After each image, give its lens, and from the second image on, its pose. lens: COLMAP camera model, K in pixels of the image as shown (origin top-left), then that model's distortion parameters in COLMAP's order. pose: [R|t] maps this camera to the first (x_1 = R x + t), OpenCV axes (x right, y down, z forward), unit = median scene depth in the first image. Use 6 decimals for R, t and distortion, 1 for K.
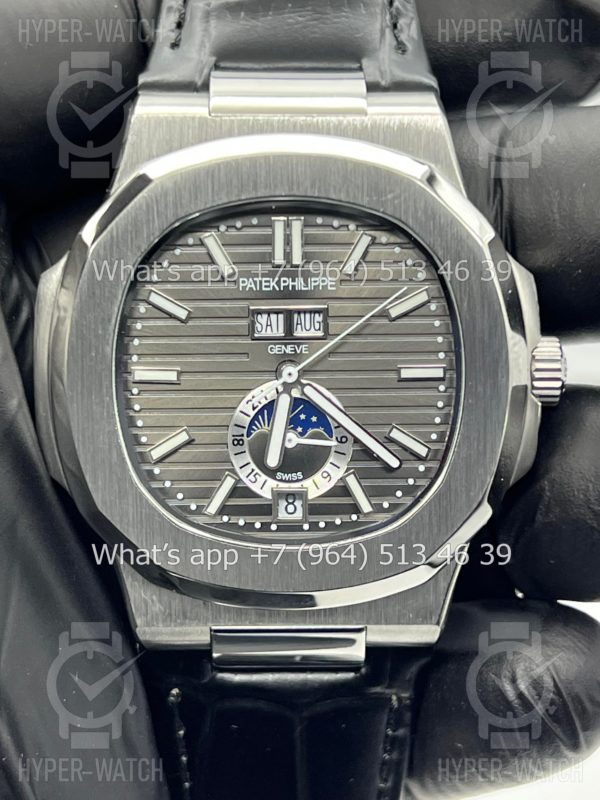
lens RADIAL K [[1791.7, 0, 291.0], [0, 1791.7, 398.1], [0, 0, 1]] dist [0.226271, 0.000000]
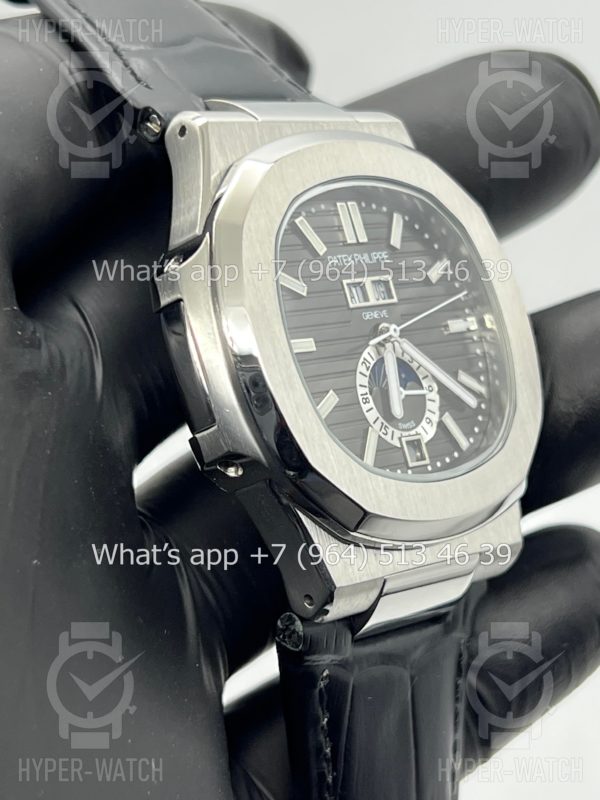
lens RADIAL K [[1791.7, 0, 300.0], [0, 1791.7, 397.1], [0, 0, 1]] dist [0.226271, 0.000000]
pose [[0.718733, -0.100186, 0.688030, -0.796987], [0.278550, 0.948171, -0.152914, 0.176142], [-0.637050, 0.301555, 0.709388, 0.262170]]
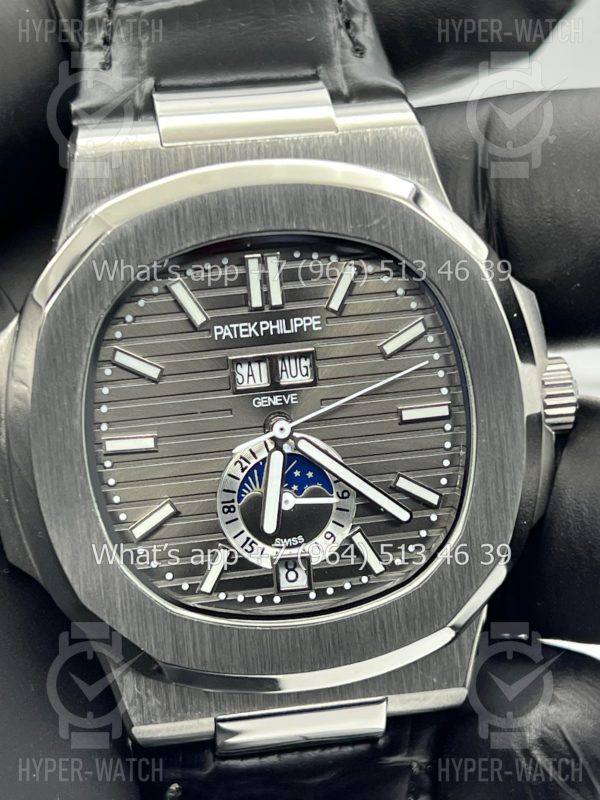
lens RADIAL K [[1791.7, 0, 286.6], [0, 1791.7, 396.3], [0, 0, 1]] dist [0.226271, 0.000000]
pose [[0.991460, -0.094147, 0.090242, -0.076246], [0.091400, 0.995230, 0.034120, -0.059197], [-0.093024, -0.025581, 0.995335, 0.110191]]
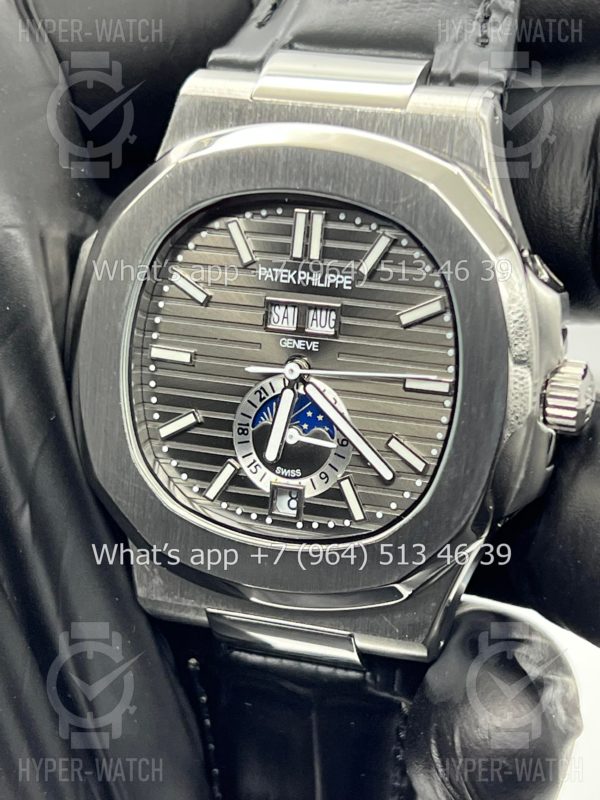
lens RADIAL K [[1791.7, 0, 299.7], [0, 1791.7, 400.0], [0, 0, 1]] dist [0.226271, 0.000000]
pose [[0.940930, 0.125514, -0.314478, 0.310355], [-0.101909, 0.990671, 0.090479, -0.085716], [0.322901, -0.053086, 0.944943, 0.071845]]
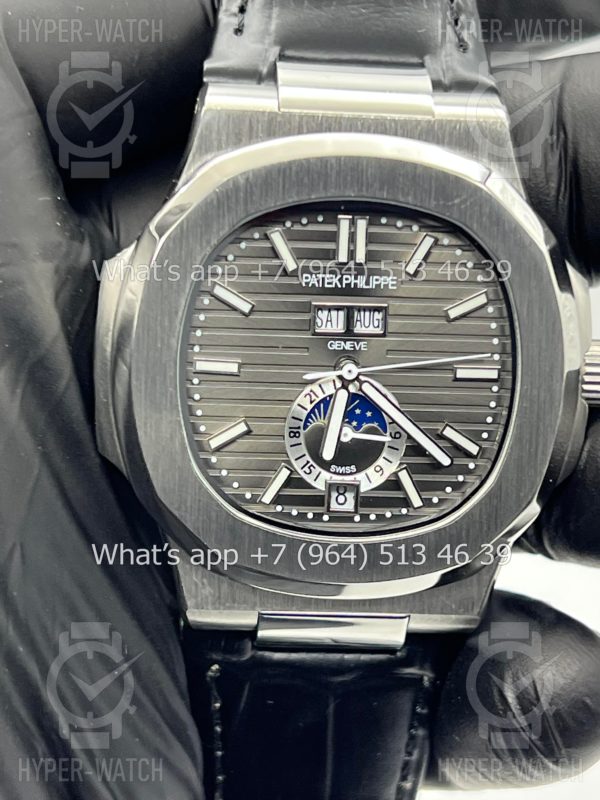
lens RADIAL K [[1791.7, 0, 293.0], [0, 1791.7, 399.5], [0, 0, 1]] dist [0.226271, 0.000000]
pose [[0.997434, 0.035975, 0.061896, -0.094299], [-0.039993, 0.997087, 0.064944, -0.061507], [-0.059379, -0.067252, 0.995967, -0.015950]]
